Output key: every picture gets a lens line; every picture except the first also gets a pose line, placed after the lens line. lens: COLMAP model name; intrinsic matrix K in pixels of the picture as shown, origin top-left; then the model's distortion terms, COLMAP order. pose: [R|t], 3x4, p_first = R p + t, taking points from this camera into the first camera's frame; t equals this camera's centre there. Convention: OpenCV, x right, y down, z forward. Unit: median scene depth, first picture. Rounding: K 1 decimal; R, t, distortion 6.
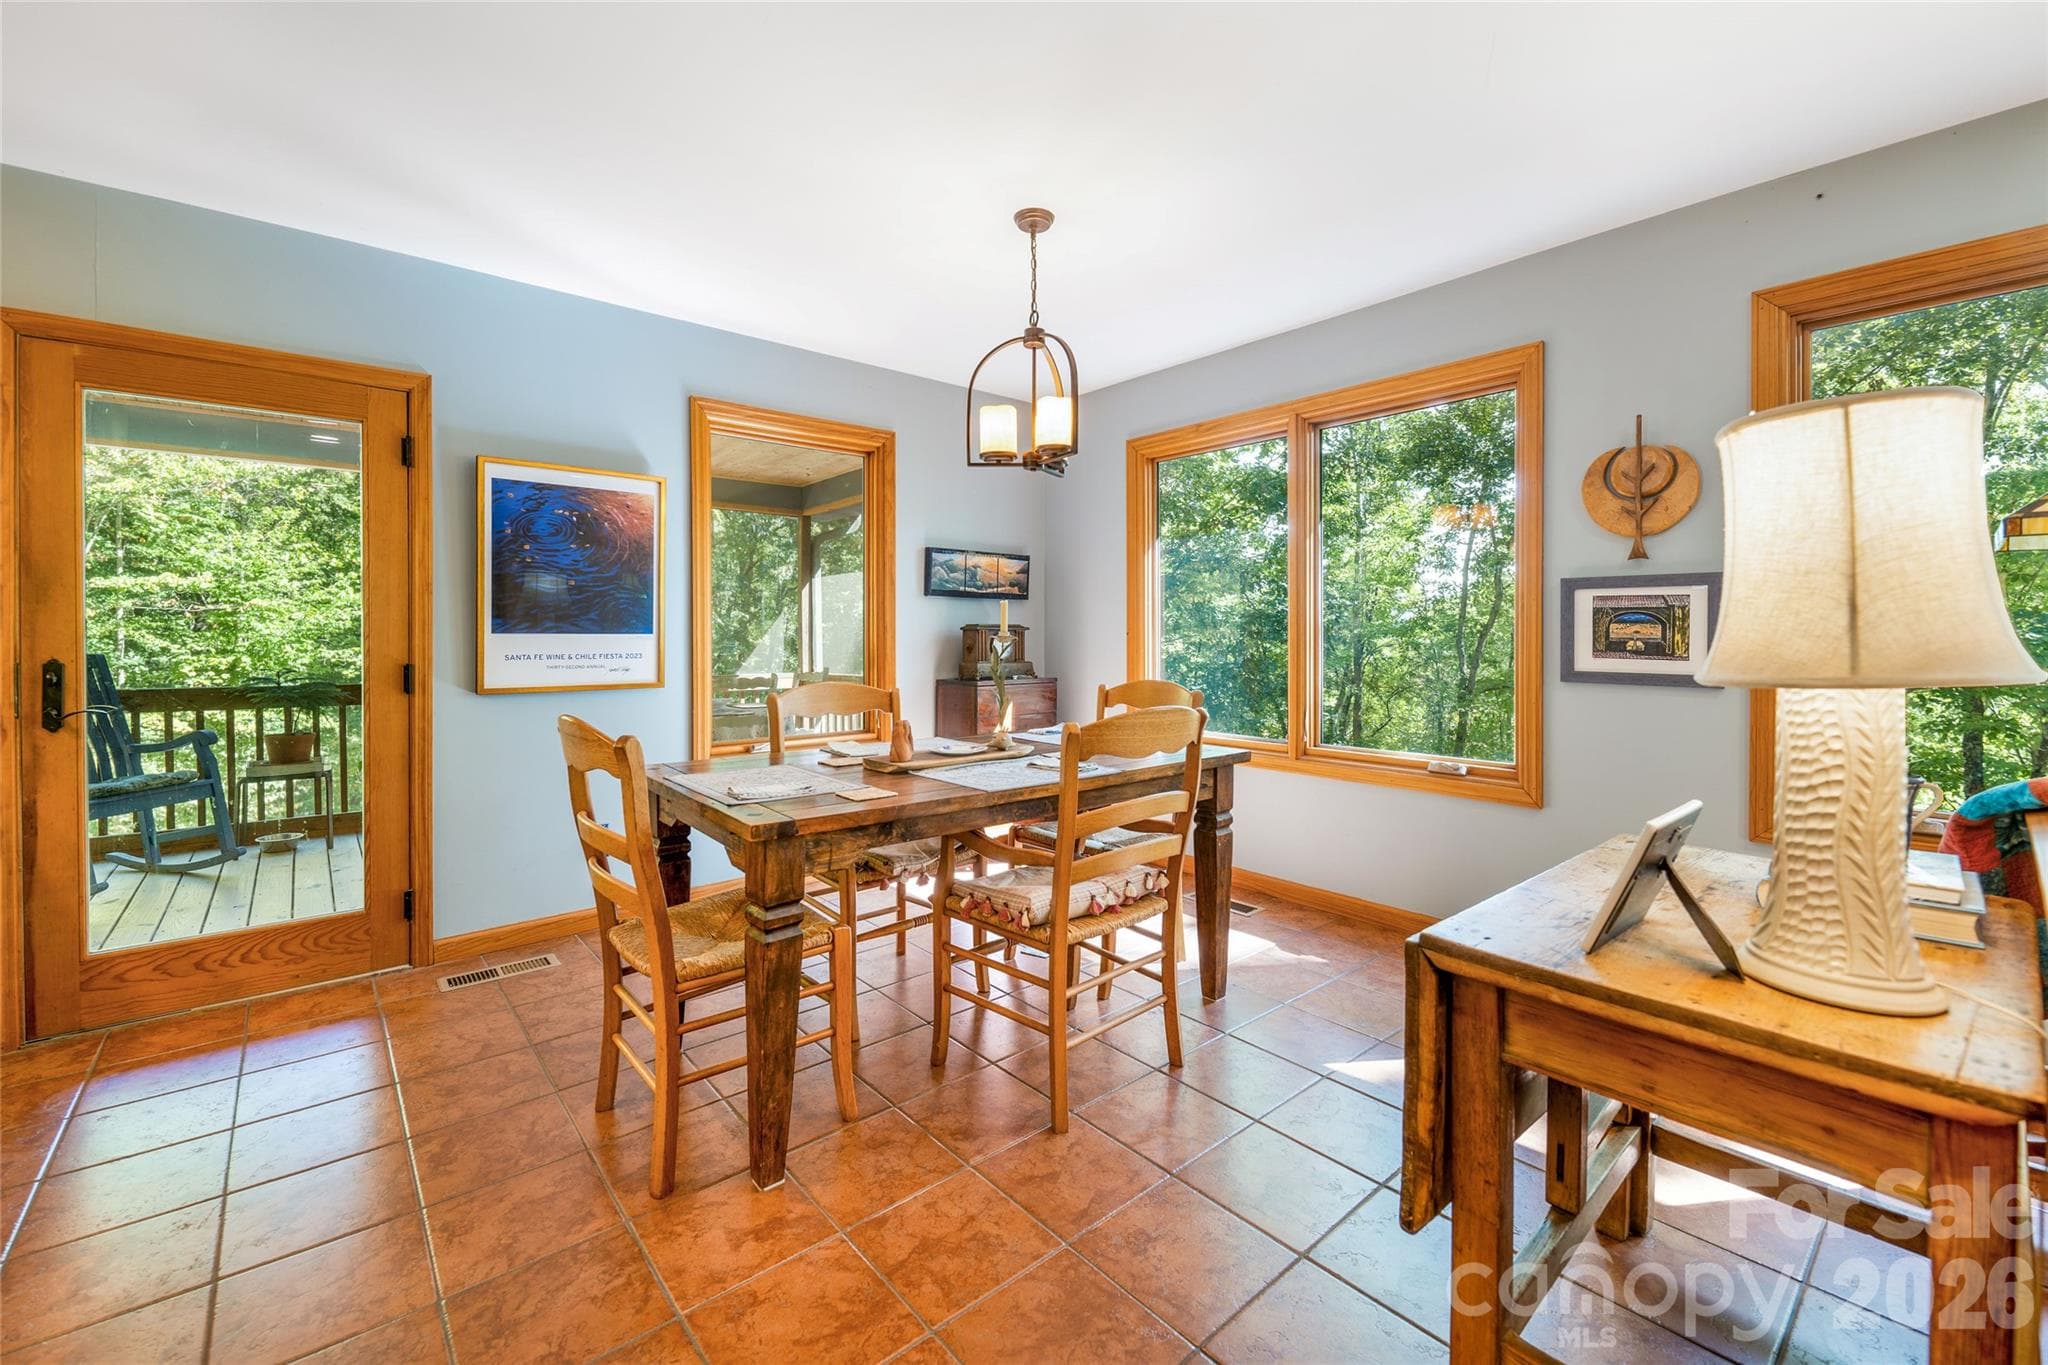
lens RADIAL K [[831.9, 0, 1010.7], [0, 831.9, 644.3], [0, 0, 1]] dist [0.003994, -0.000344]
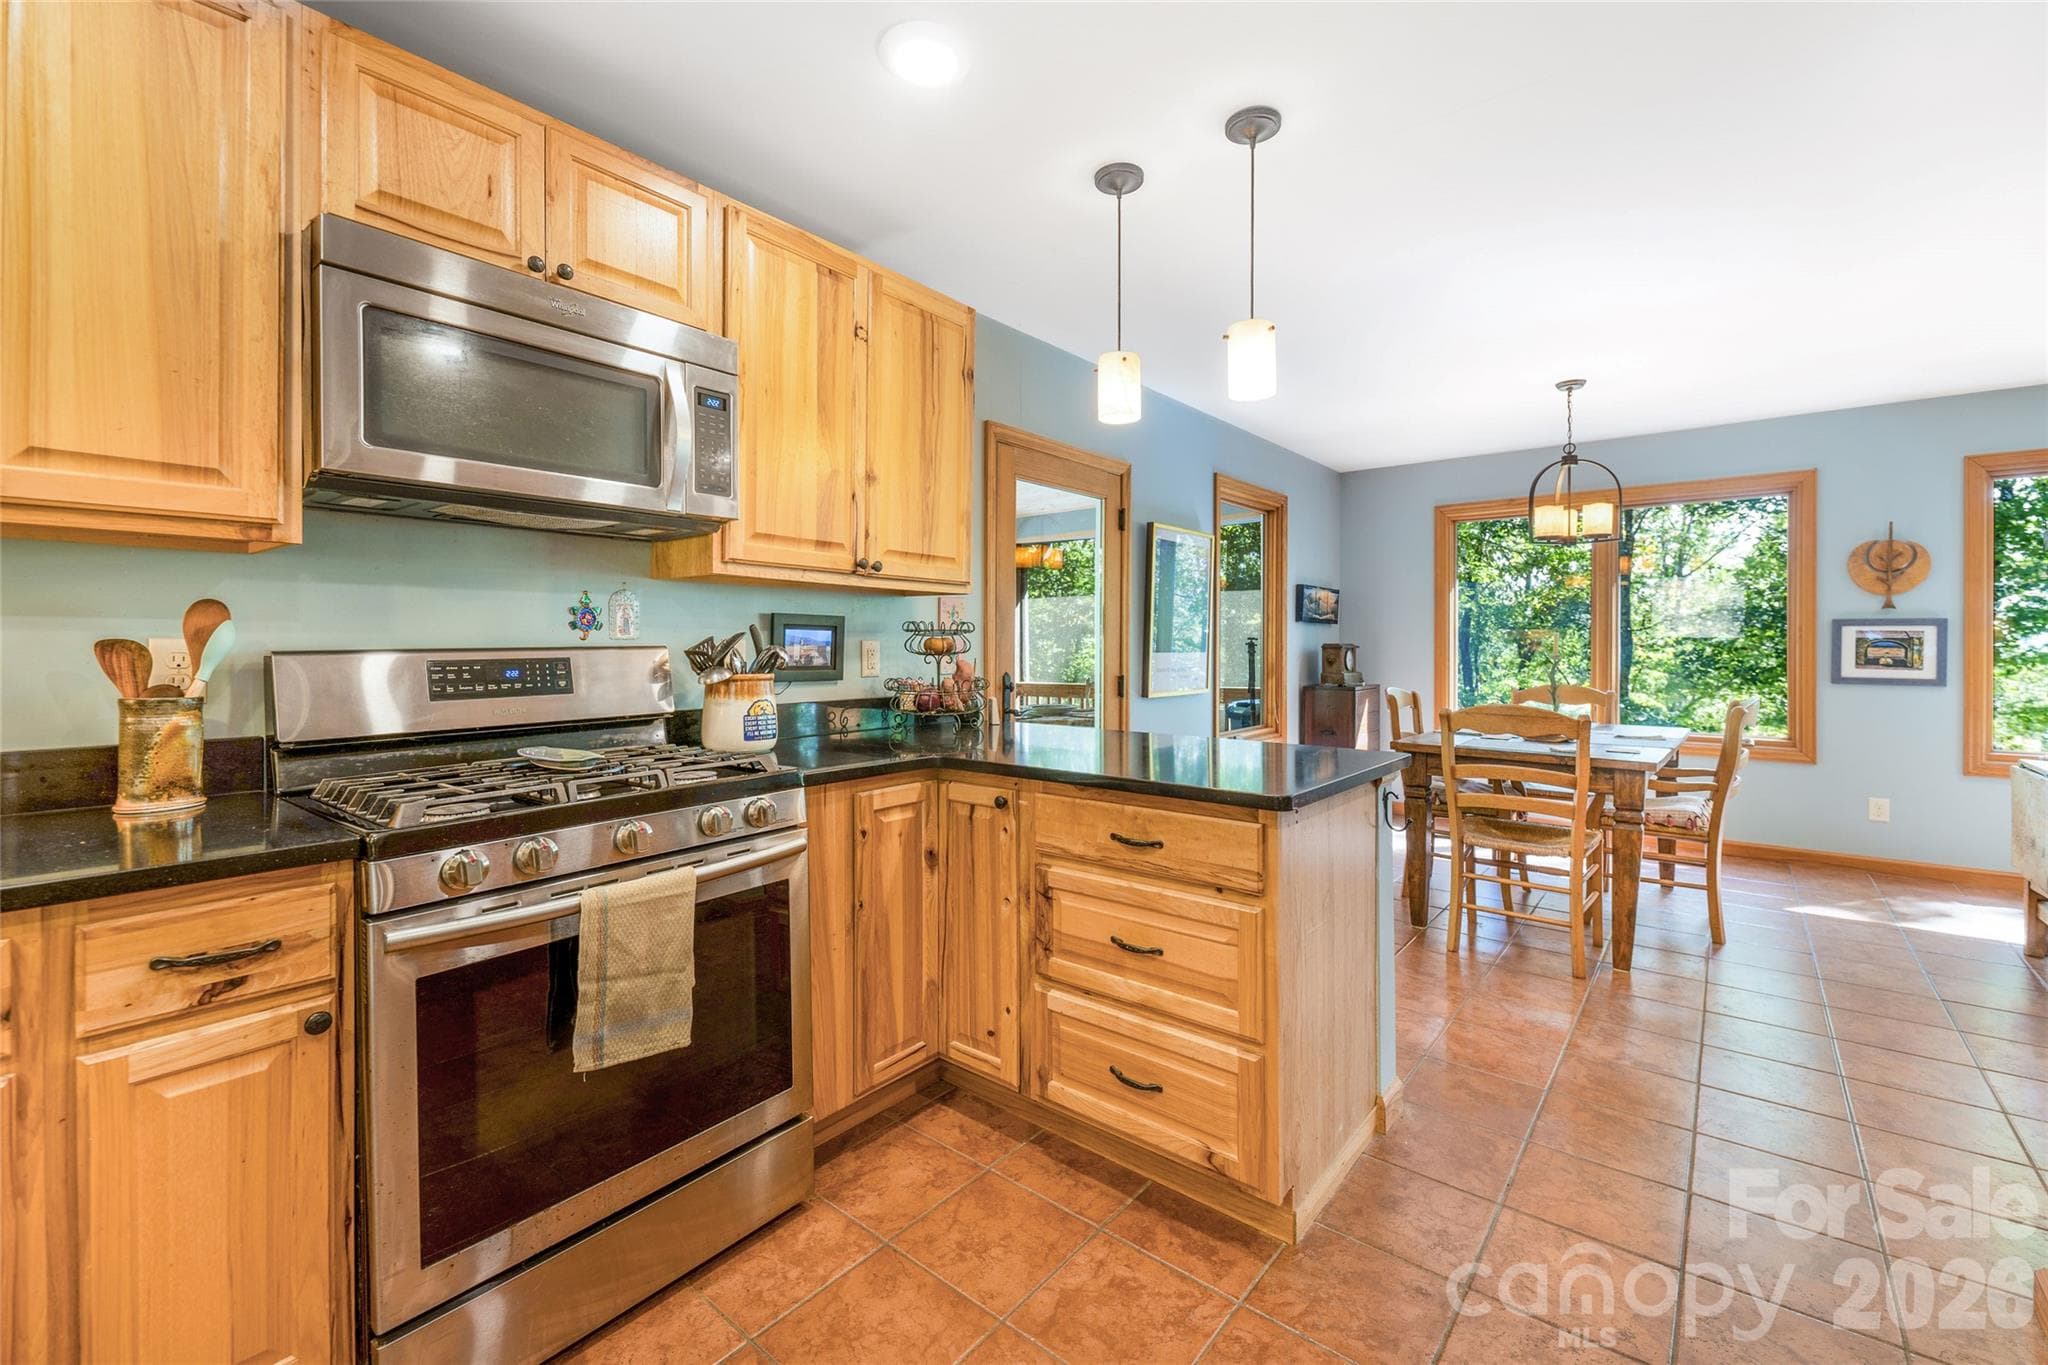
lens RADIAL K [[831.9, 0, 1038.3], [0, 831.9, 648.4], [0, 0, 1]] dist [0.003994, -0.000344]
pose [[0.986276, 0.001964, 0.165090, -1.123358], [-0.000596, 0.999965, -0.008332, -0.008628], [-0.165101, 0.008120, 0.986243, -0.331236]]
